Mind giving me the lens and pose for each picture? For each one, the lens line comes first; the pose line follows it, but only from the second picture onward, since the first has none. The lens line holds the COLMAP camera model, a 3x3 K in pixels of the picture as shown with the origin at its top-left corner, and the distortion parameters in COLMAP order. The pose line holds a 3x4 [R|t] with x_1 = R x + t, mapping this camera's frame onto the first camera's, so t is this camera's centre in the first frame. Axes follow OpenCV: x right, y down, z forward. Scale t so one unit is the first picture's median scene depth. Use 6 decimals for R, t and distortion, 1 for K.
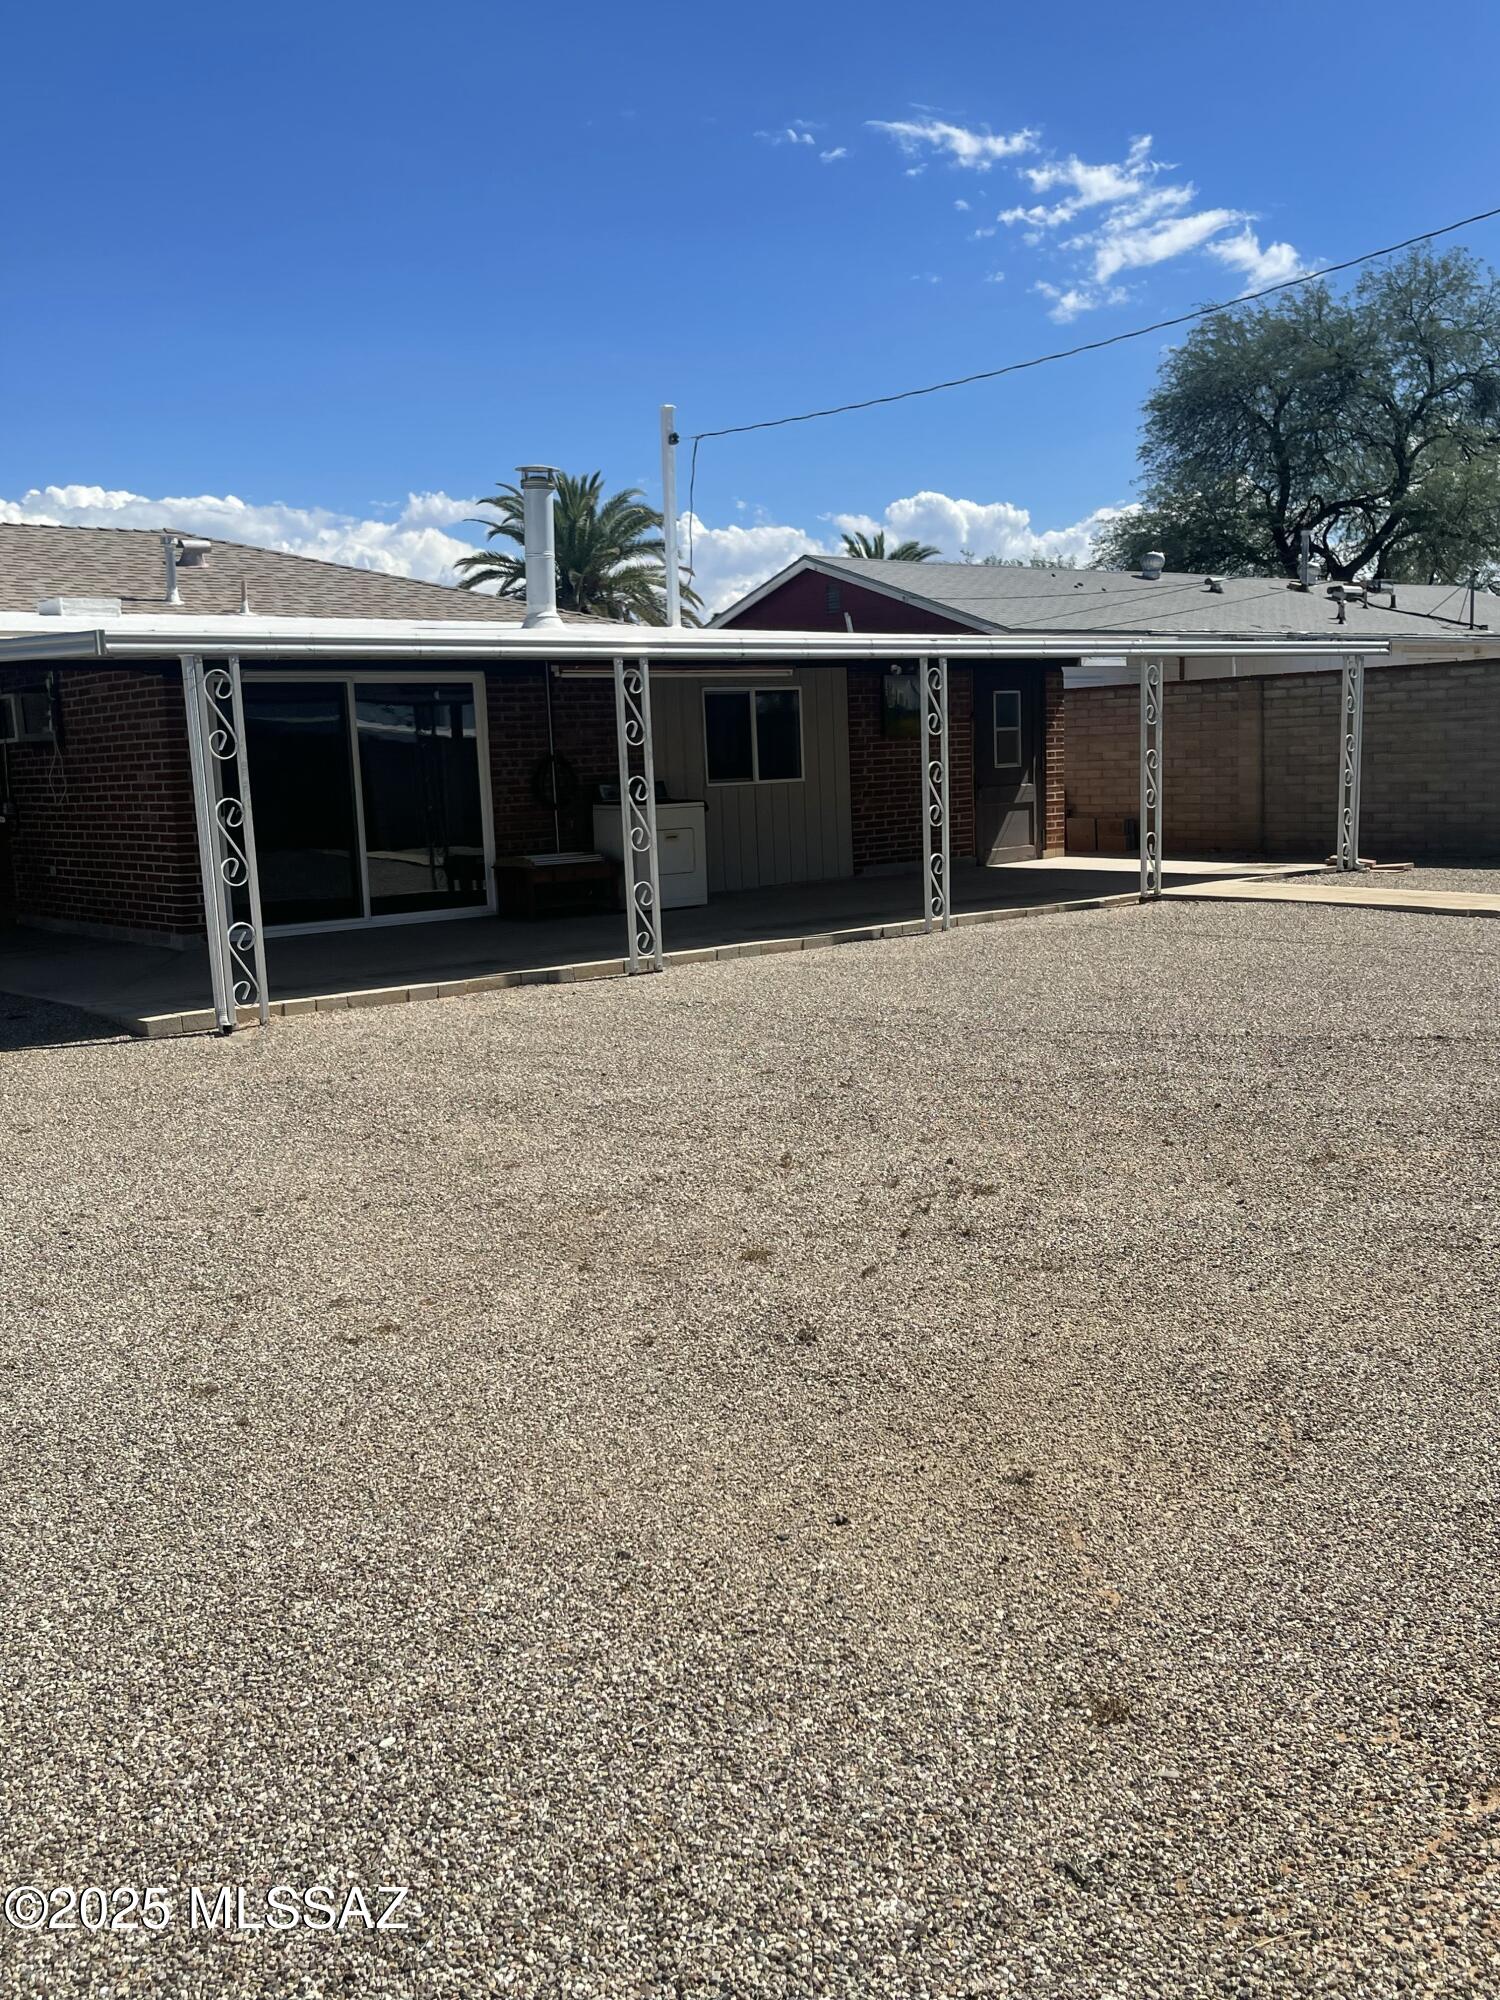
lens RADIAL K [[1786.8, 0, 750.0], [0, 1786.8, 1000.0], [0, 0, 1]] dist [0.004847, 0.001608]
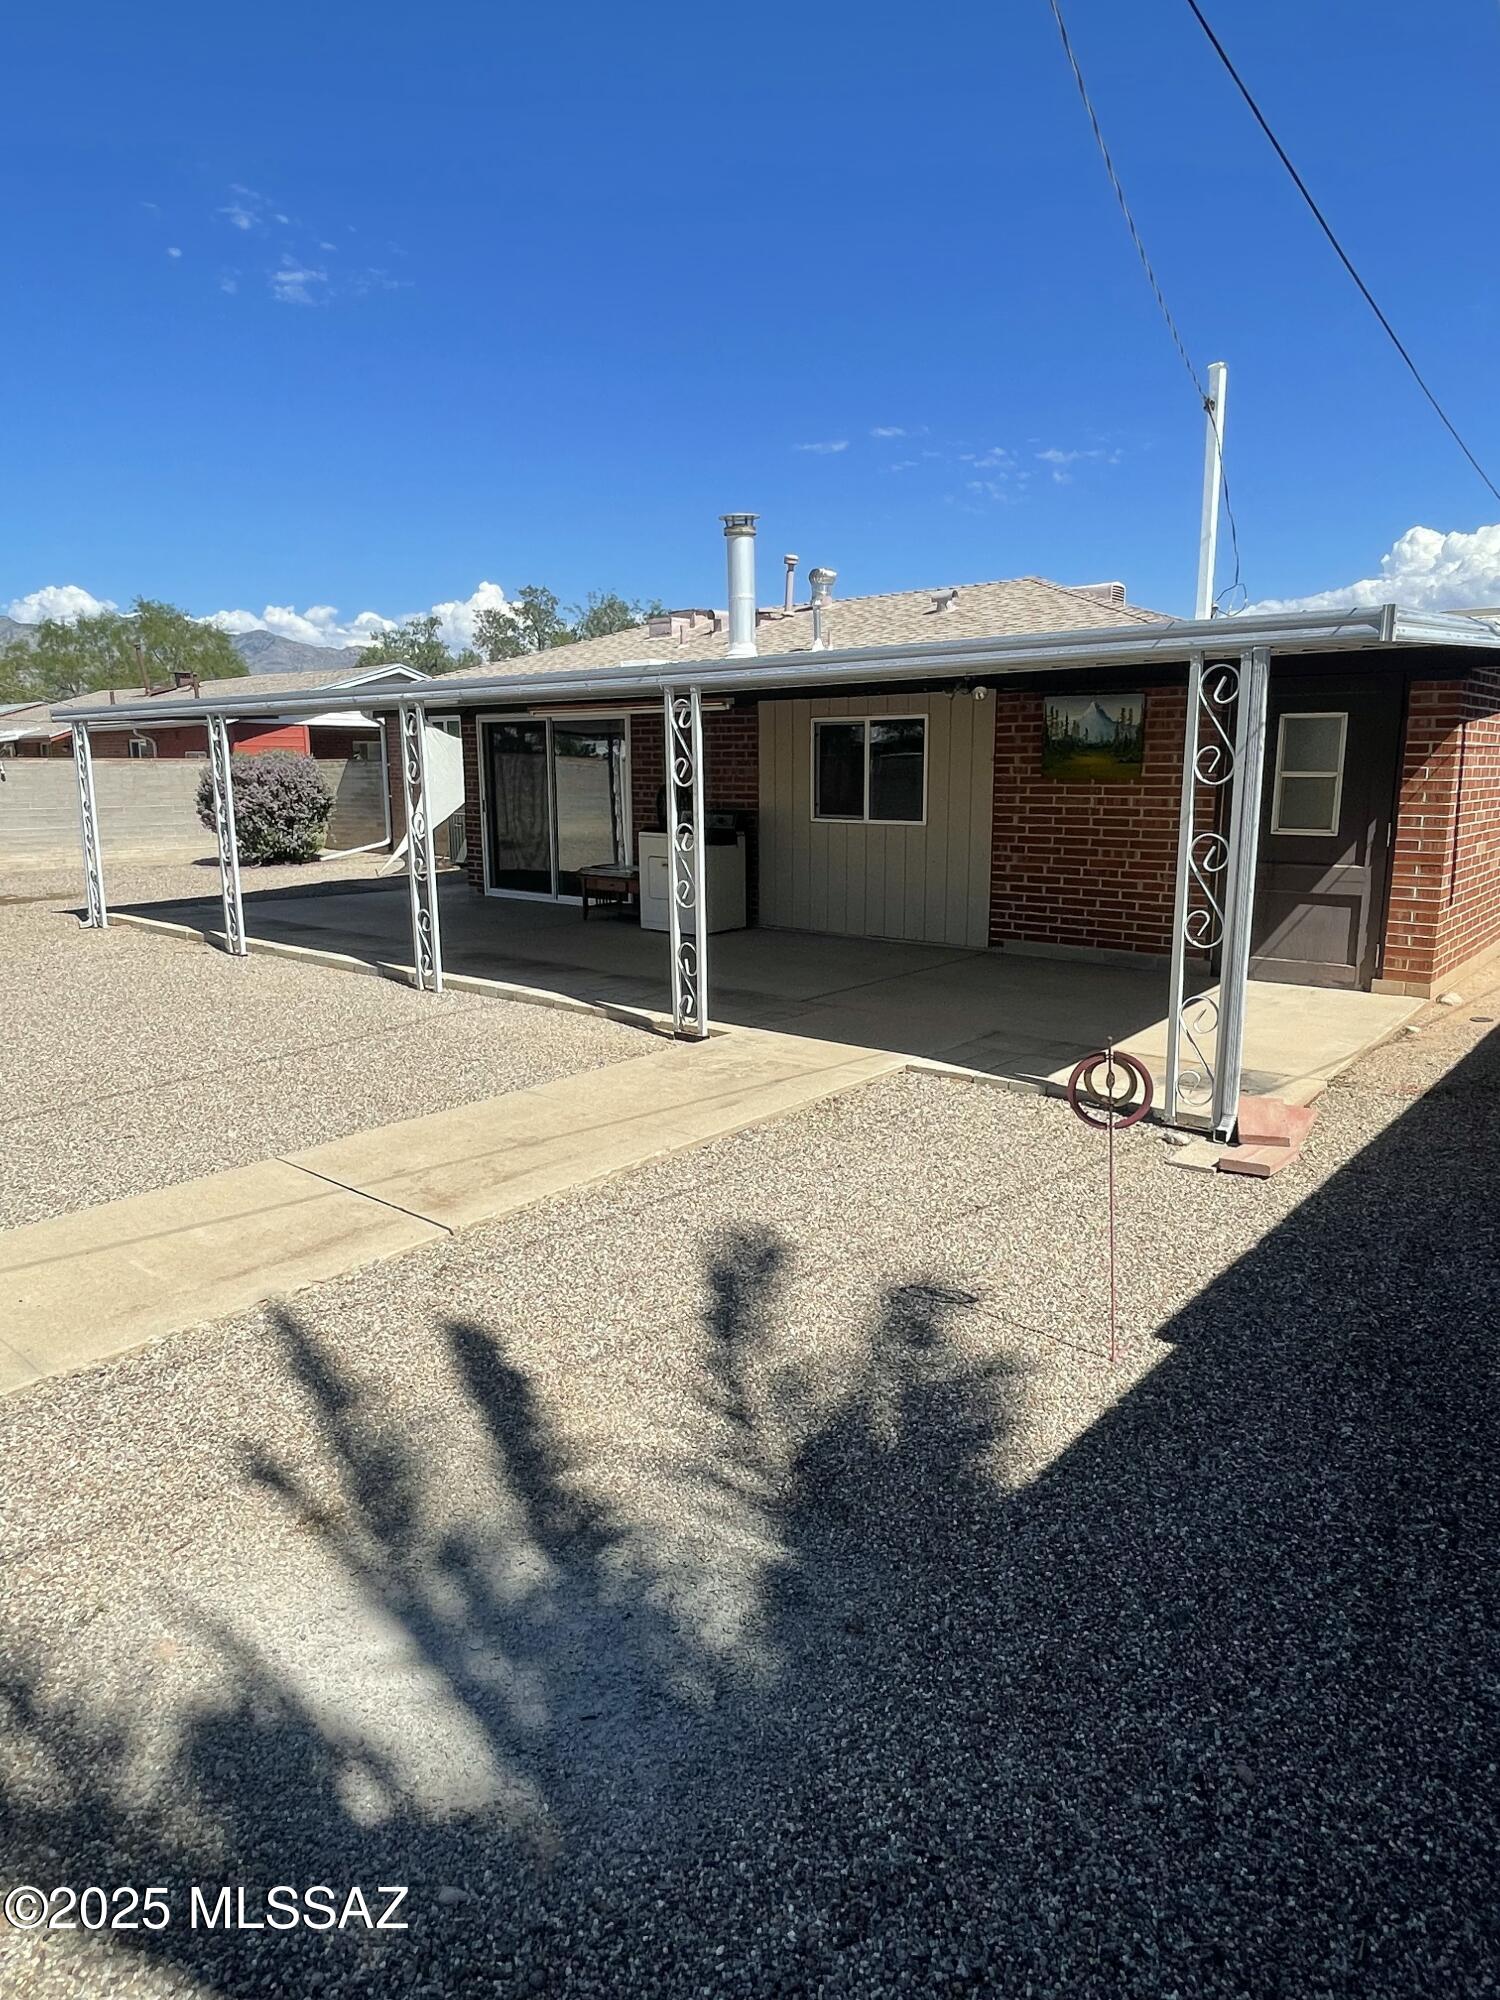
lens RADIAL K [[1191.5, 0, 750.0], [0, 1191.5, 1000.0], [0, 0, 1]] dist [-0.001169, -0.000432]
pose [[0.178218, 0.229298, -0.956902, 0.548316], [-0.141479, 0.968337, 0.205688, -0.138025], [0.973767, 0.098724, 0.205016, 0.757759]]
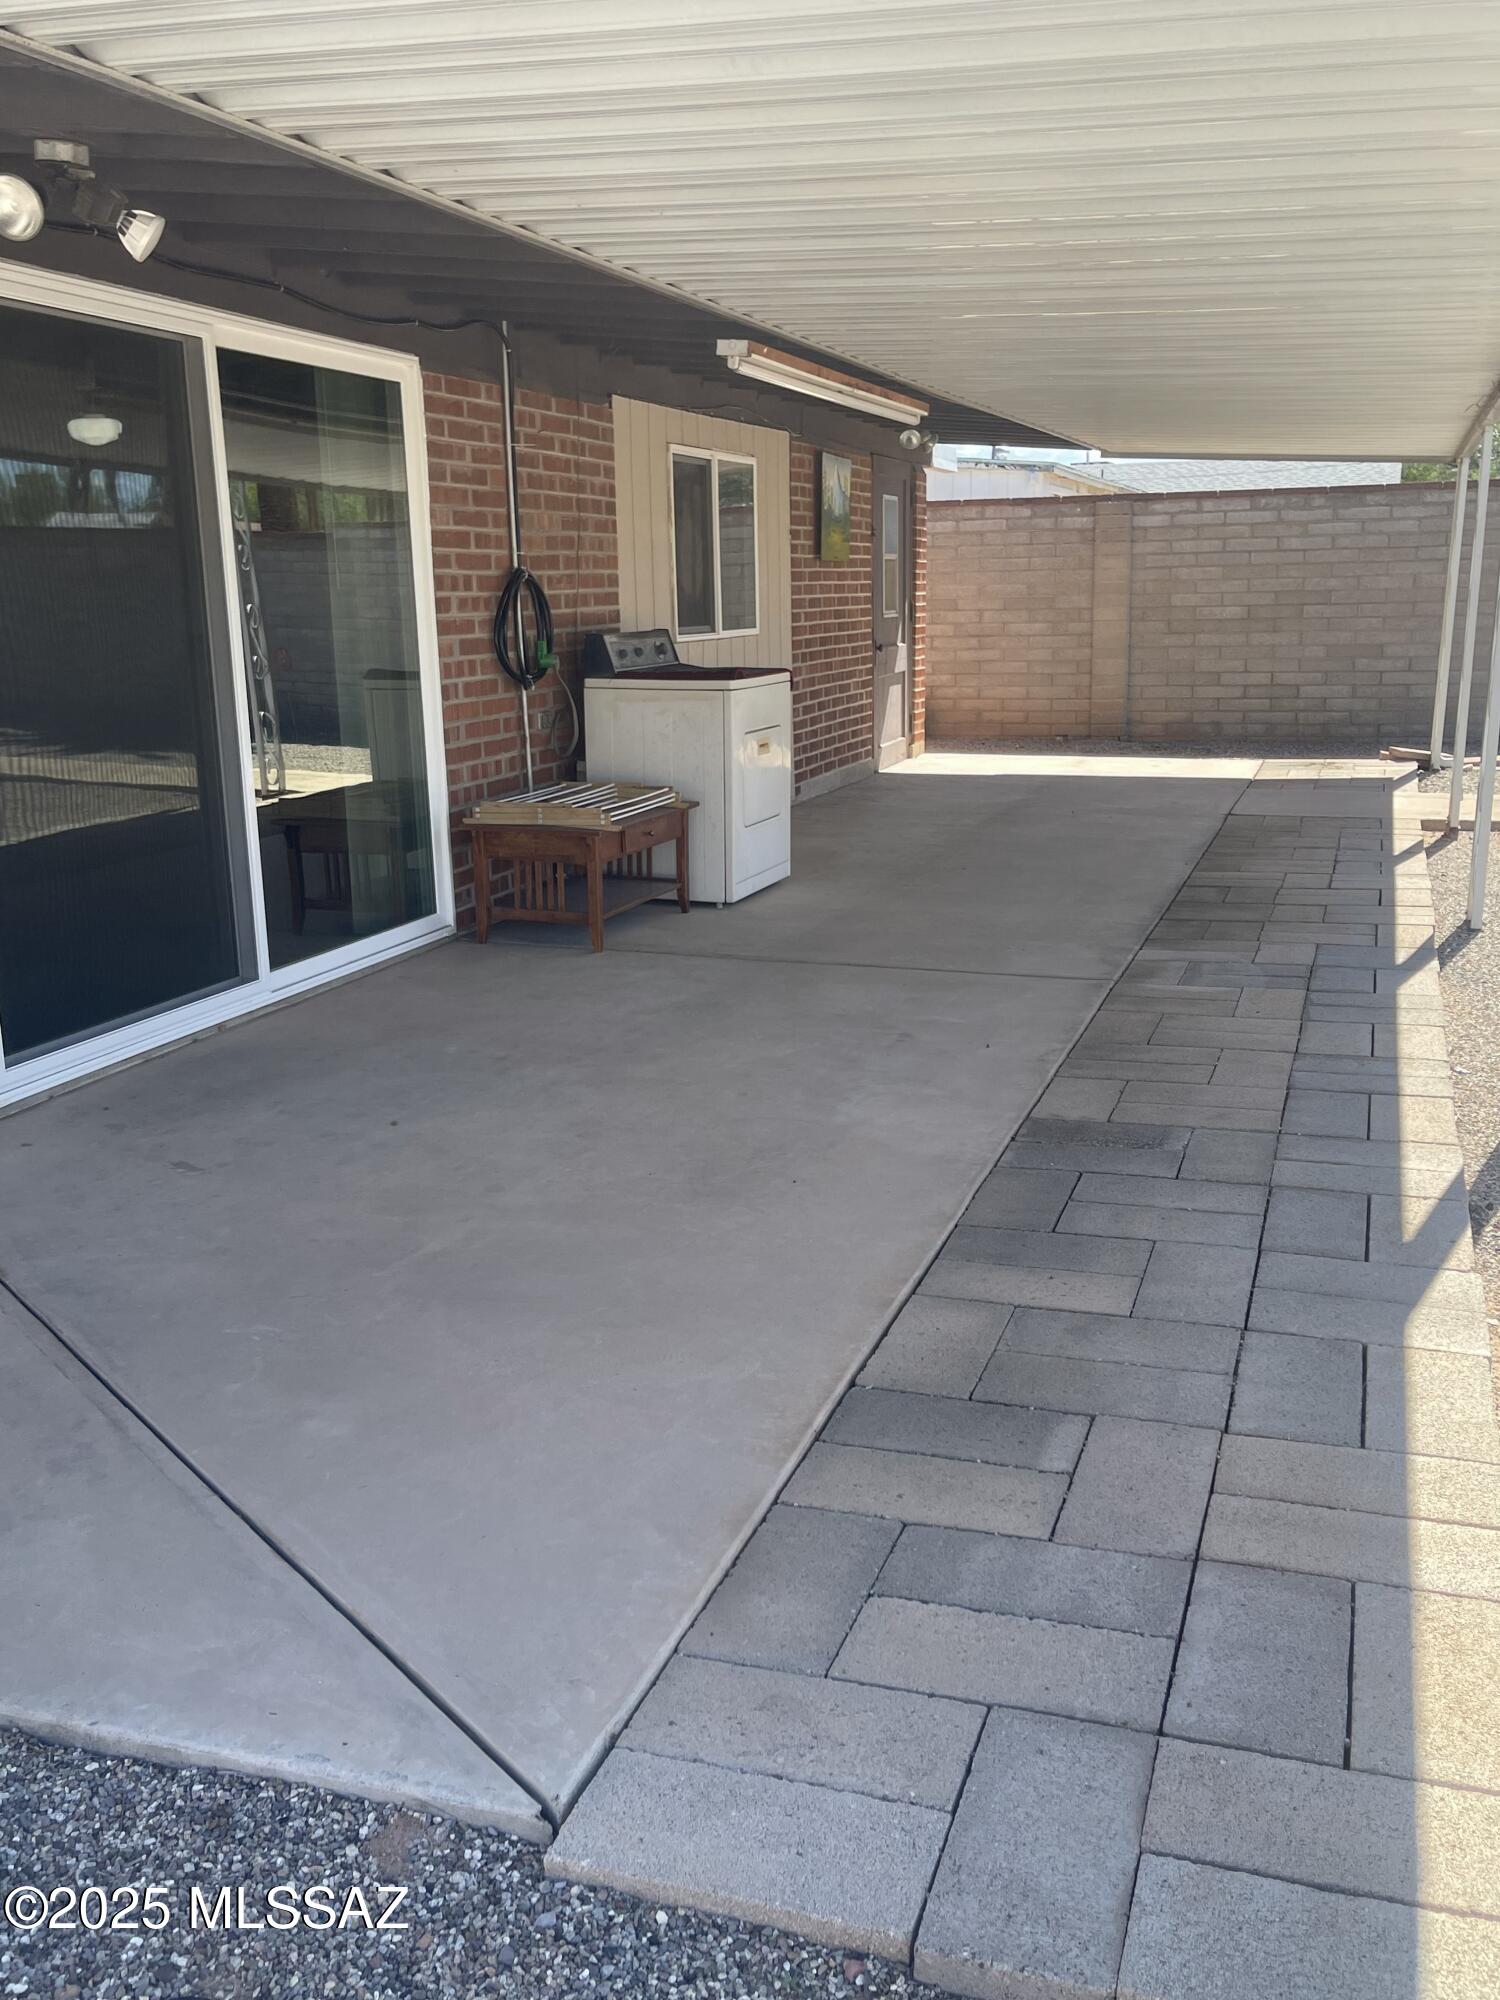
lens RADIAL K [[1786.8, 0, 750.0], [0, 1786.8, 1000.0], [0, 0, 1]] dist [0.004847, 0.001608]
pose [[0.853757, -0.095344, 0.511867, -0.253585], [0.058704, 0.994449, 0.087318, -0.053917], [-0.517351, -0.044499, 0.854615, 0.485394]]
